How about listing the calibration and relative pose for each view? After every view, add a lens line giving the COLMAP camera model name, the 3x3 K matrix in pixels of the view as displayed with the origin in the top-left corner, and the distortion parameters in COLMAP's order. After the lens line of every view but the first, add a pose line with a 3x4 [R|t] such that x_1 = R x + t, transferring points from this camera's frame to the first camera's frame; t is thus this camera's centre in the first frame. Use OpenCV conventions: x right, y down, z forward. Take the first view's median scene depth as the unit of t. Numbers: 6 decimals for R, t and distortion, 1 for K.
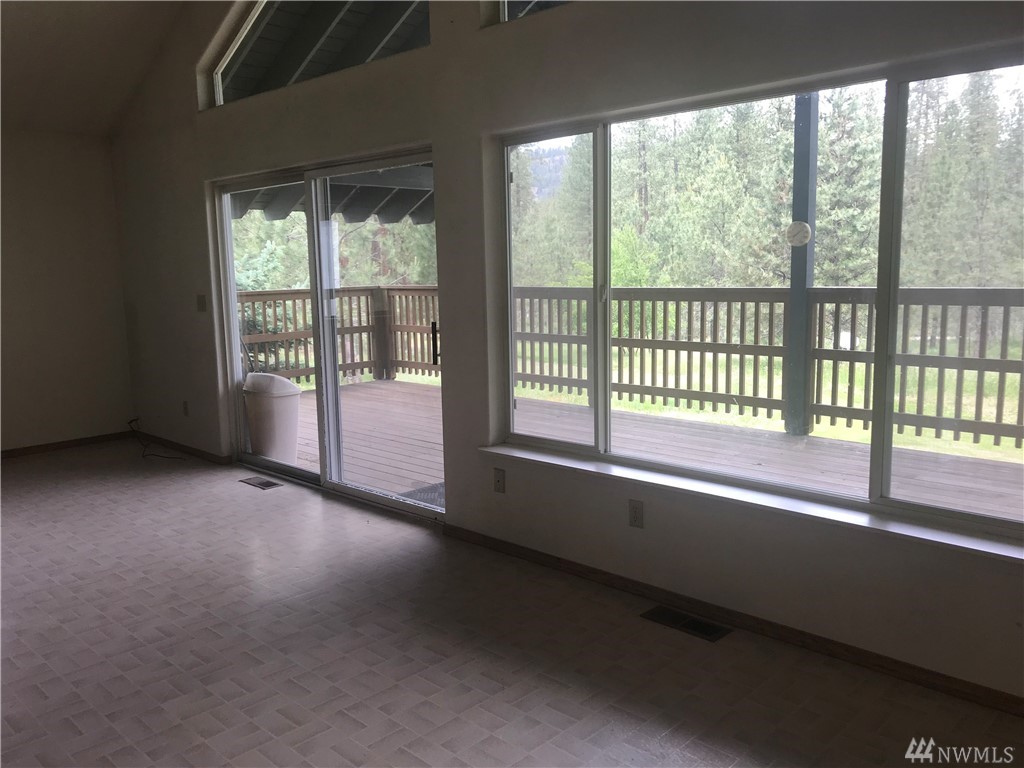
lens RADIAL K [[854.7, 0, 500.4], [0, 854.7, 383.4], [0, 0, 1]] dist [-0.002788, -0.003600]
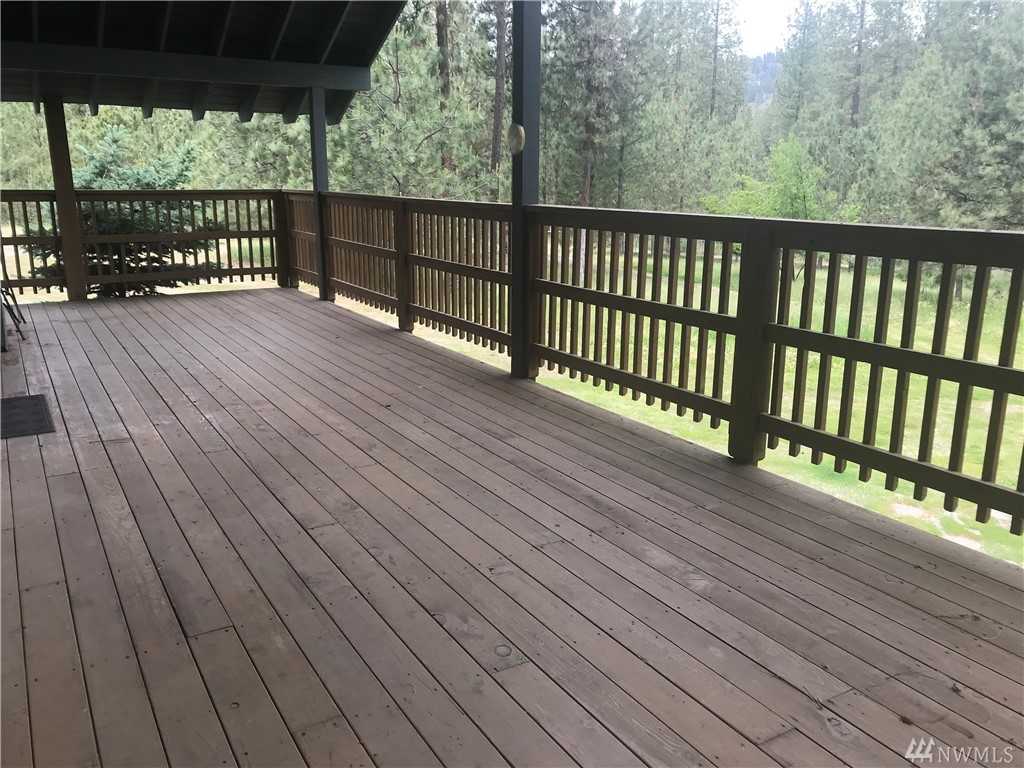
lens RADIAL K [[844.7, 0, 509.4], [0, 844.7, 382.4], [0, 0, 1]] dist [0.066222, -0.076693]
pose [[0.967719, 0.088462, -0.235995, 0.344456], [-0.064103, 0.991975, 0.108979, -0.017750], [0.243741, -0.090333, 0.965624, 0.107560]]
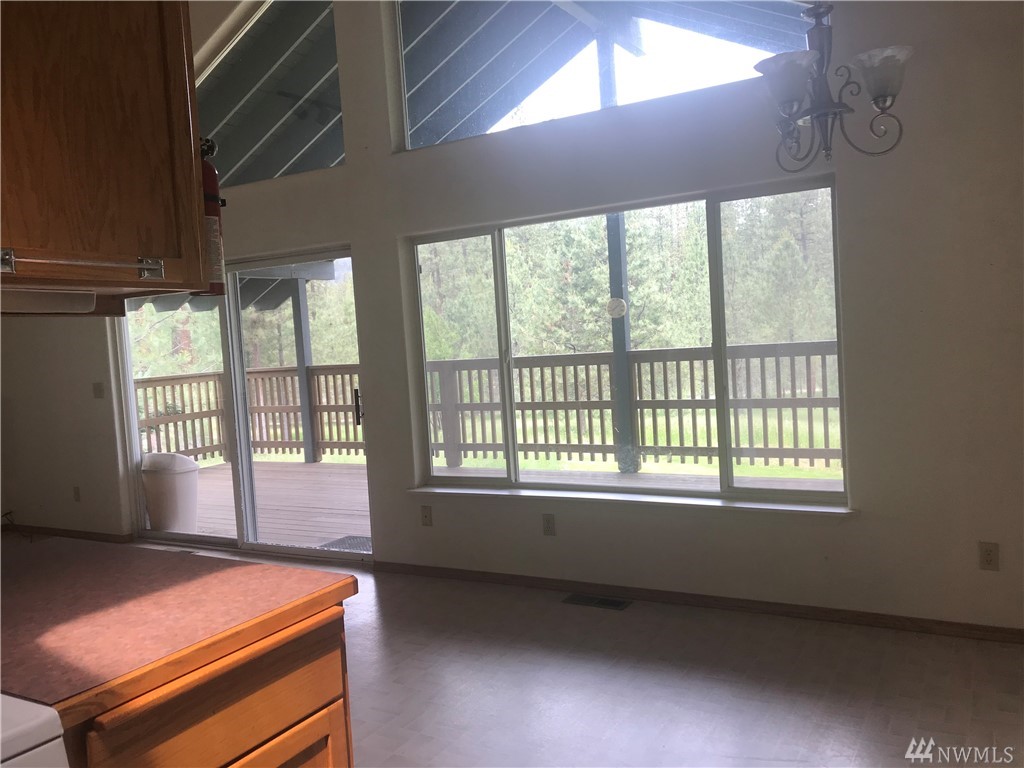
lens RADIAL K [[844.7, 0, 509.4], [0, 844.7, 382.4], [0, 0, 1]] dist [0.066222, -0.076693]
pose [[0.967310, -0.053531, 0.247883, -0.066374], [0.076849, 0.993382, -0.085362, 0.014367], [-0.241673, 0.101621, 0.965022, -0.078006]]
